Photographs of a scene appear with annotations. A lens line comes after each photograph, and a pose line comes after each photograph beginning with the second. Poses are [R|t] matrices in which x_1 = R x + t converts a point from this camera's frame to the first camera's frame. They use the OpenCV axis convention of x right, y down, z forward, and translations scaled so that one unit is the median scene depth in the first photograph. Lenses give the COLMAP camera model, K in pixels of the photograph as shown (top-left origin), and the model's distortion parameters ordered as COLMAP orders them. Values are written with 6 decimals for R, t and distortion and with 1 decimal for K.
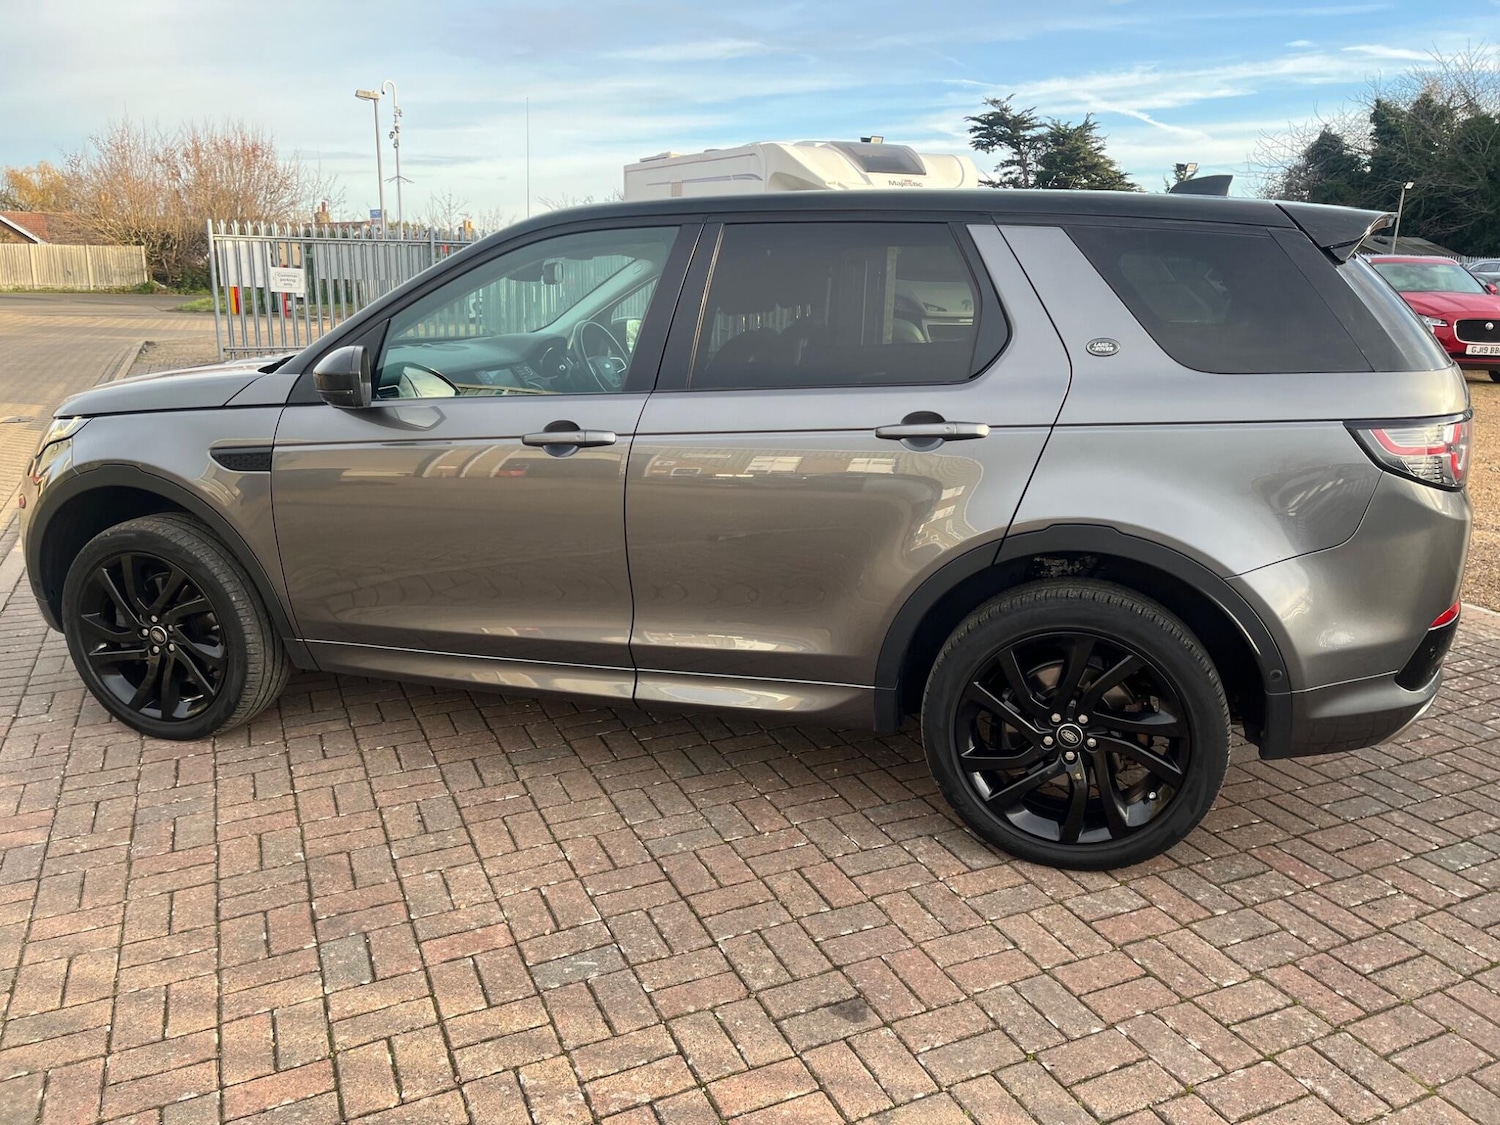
lens RADIAL K [[1120.7, 0, 766.8], [0, 1120.7, 562.8], [0, 0, 1]] dist [0.089117, -0.119012]
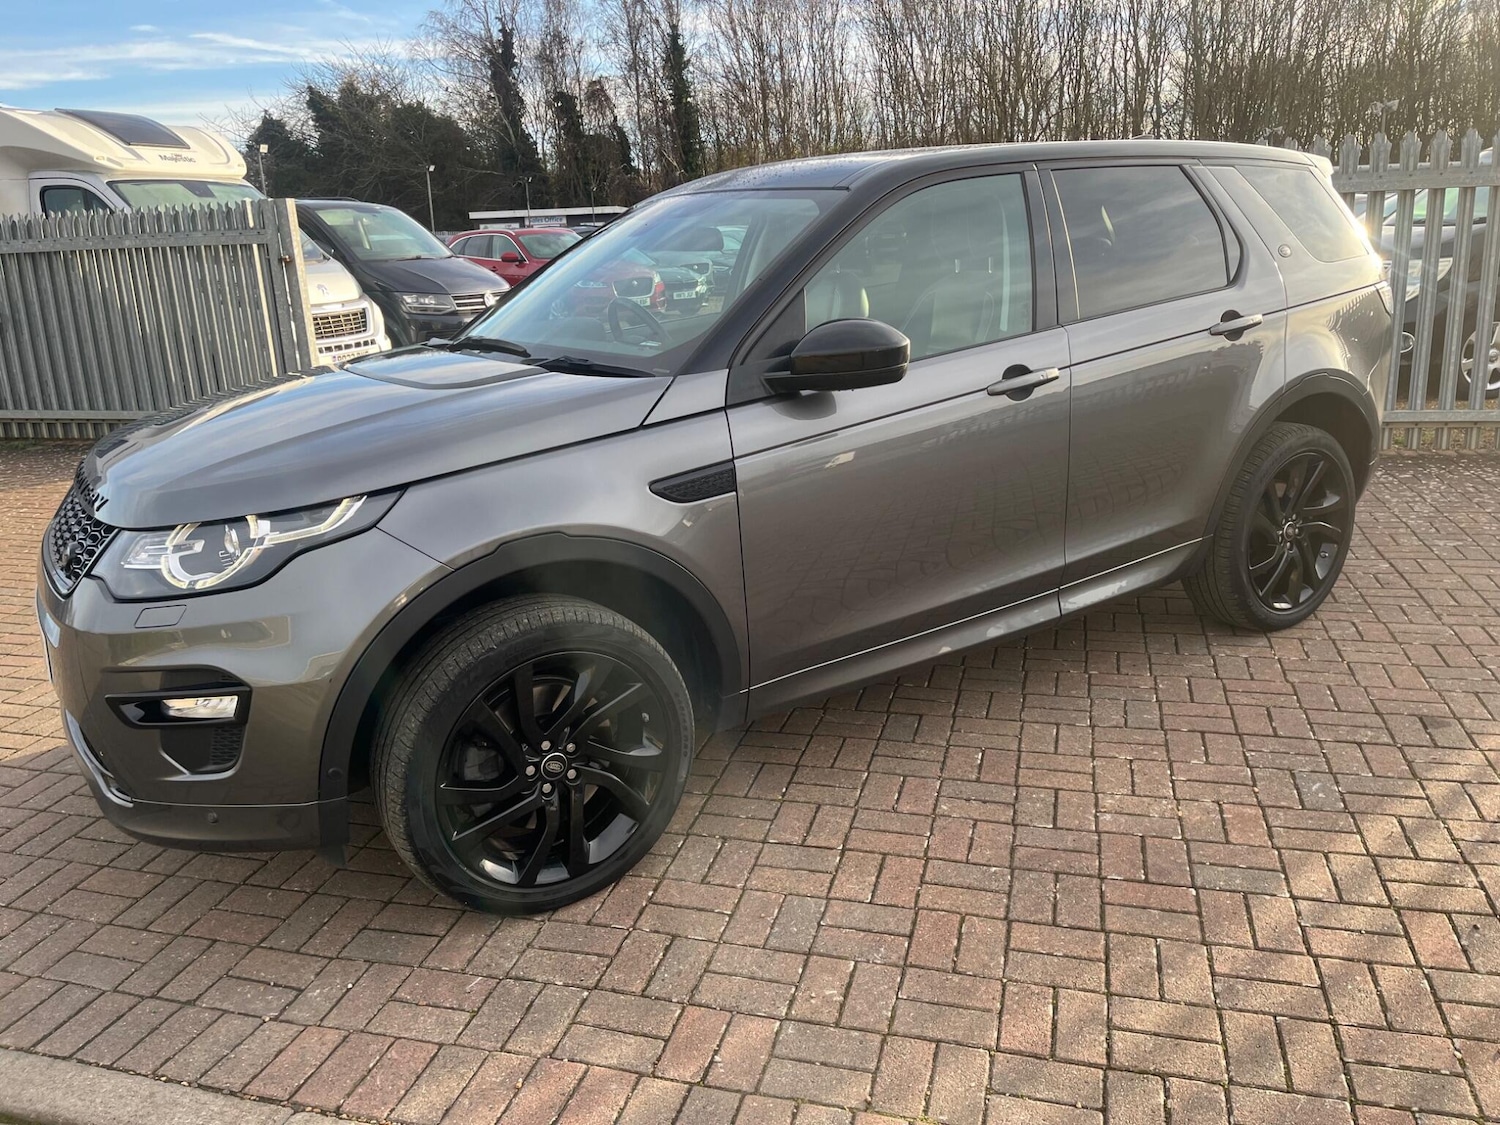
lens RADIAL K [[1115.0, 0, 769.1], [0, 1115.0, 557.5], [0, 0, 1]] dist [0.082800, -0.109986]
pose [[0.646024, -0.255804, 0.719178, -1.114289], [0.249765, 0.961150, 0.117512, -0.135499], [-0.721298, 0.103709, 0.684817, 0.485234]]
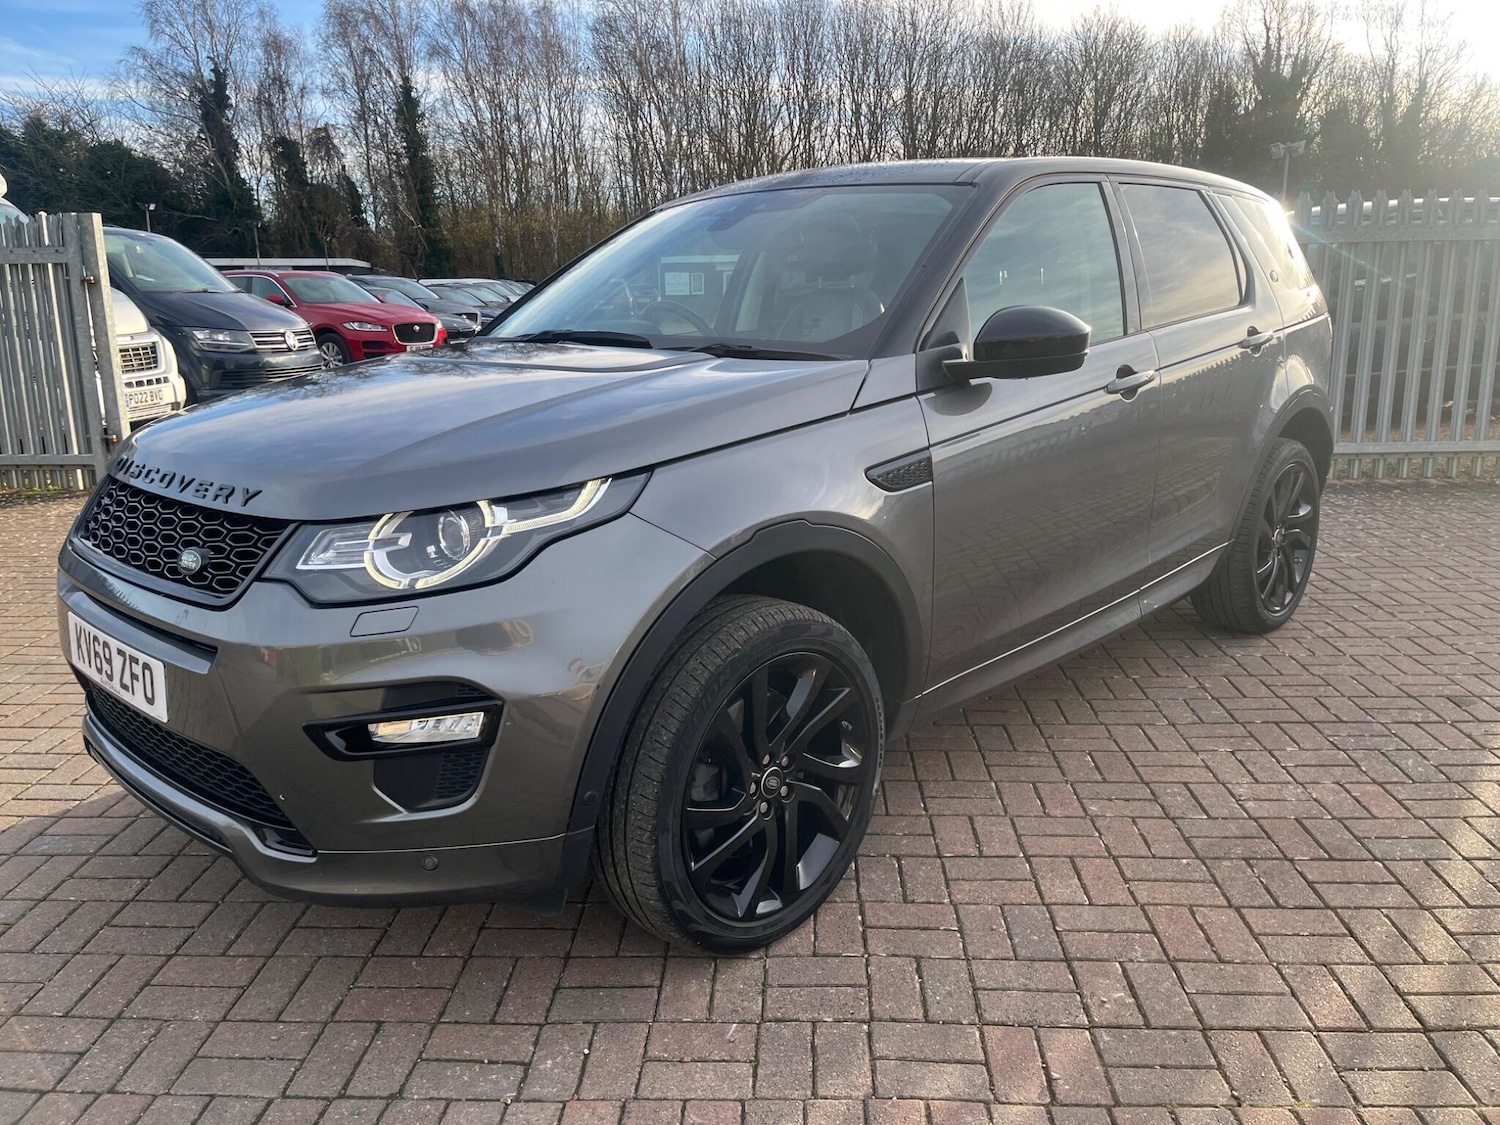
lens RADIAL K [[1112.3, 0, 766.9], [0, 1112.3, 570.6], [0, 0, 1]] dist [0.086996, -0.117439]
pose [[0.456146, -0.238560, 0.857333, -1.274491], [0.251106, 0.958754, 0.133179, -0.167118], [-0.853742, 0.154532, 0.497236, 0.802676]]
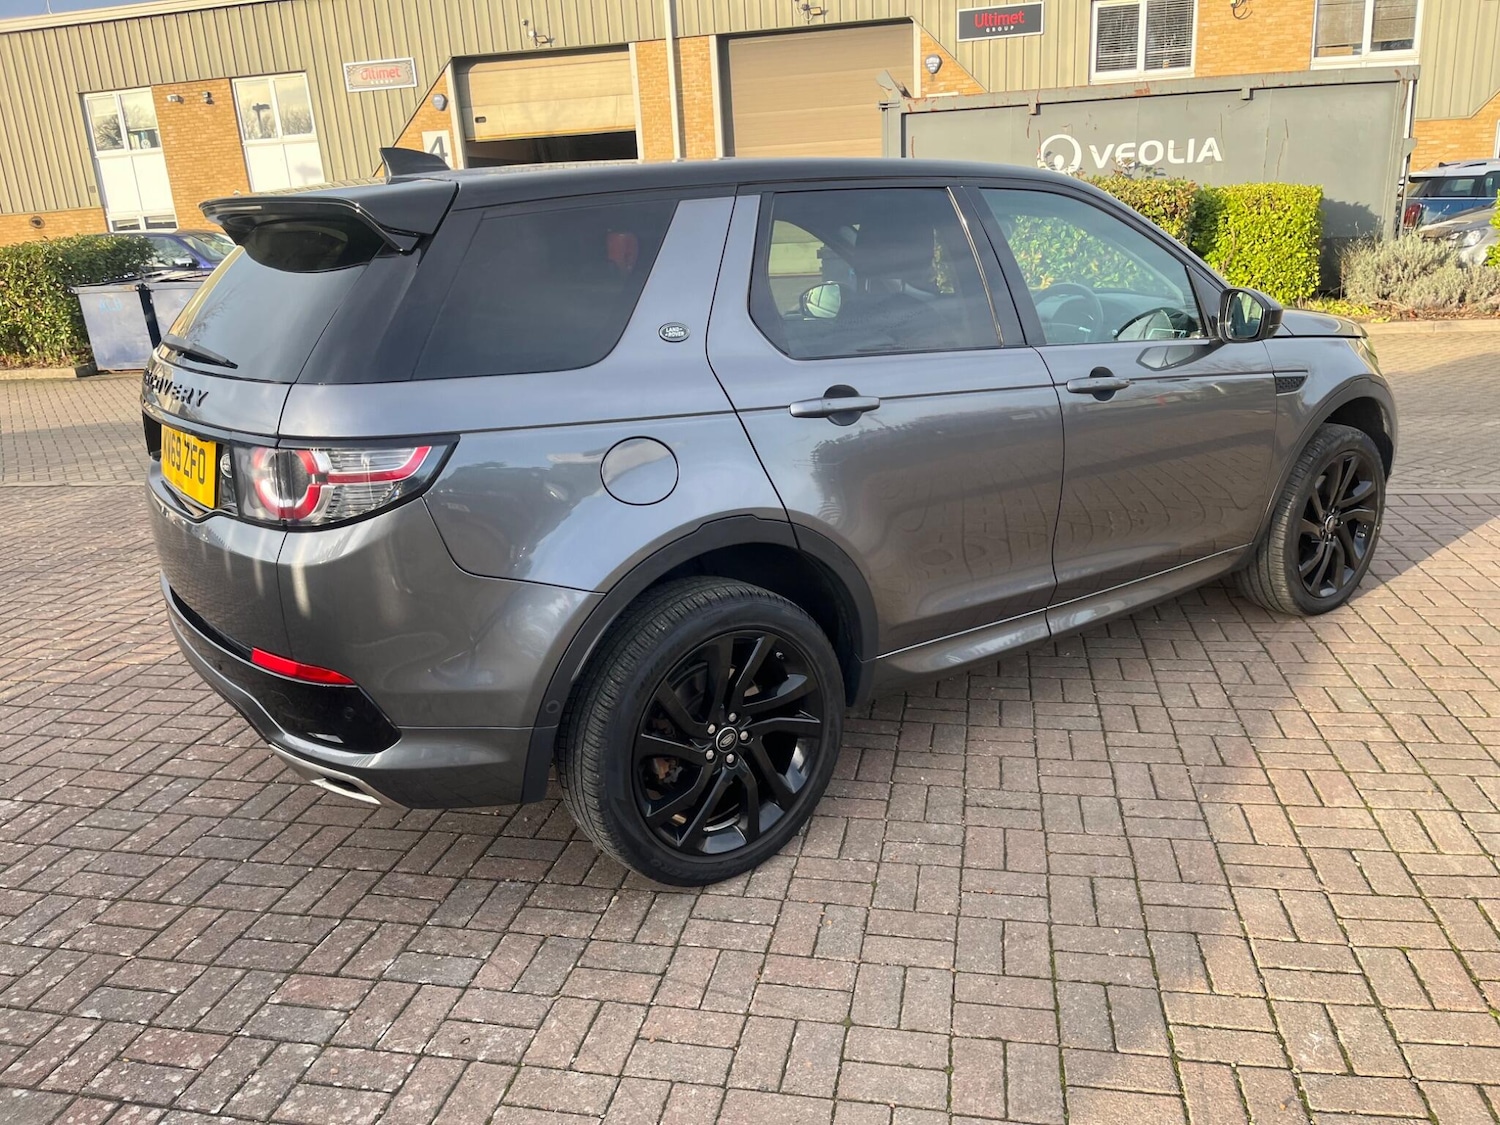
lens RADIAL K [[1121.9, 0, 748.7], [0, 1121.9, 572.8], [0, 0, 1]] dist [0.091823, -0.120346]
pose [[-0.601885, 0.255941, -0.756458, 1.071173], [-0.163512, 0.887685, 0.430441, -0.514066], [0.781664, 0.382766, -0.492435, 1.933925]]
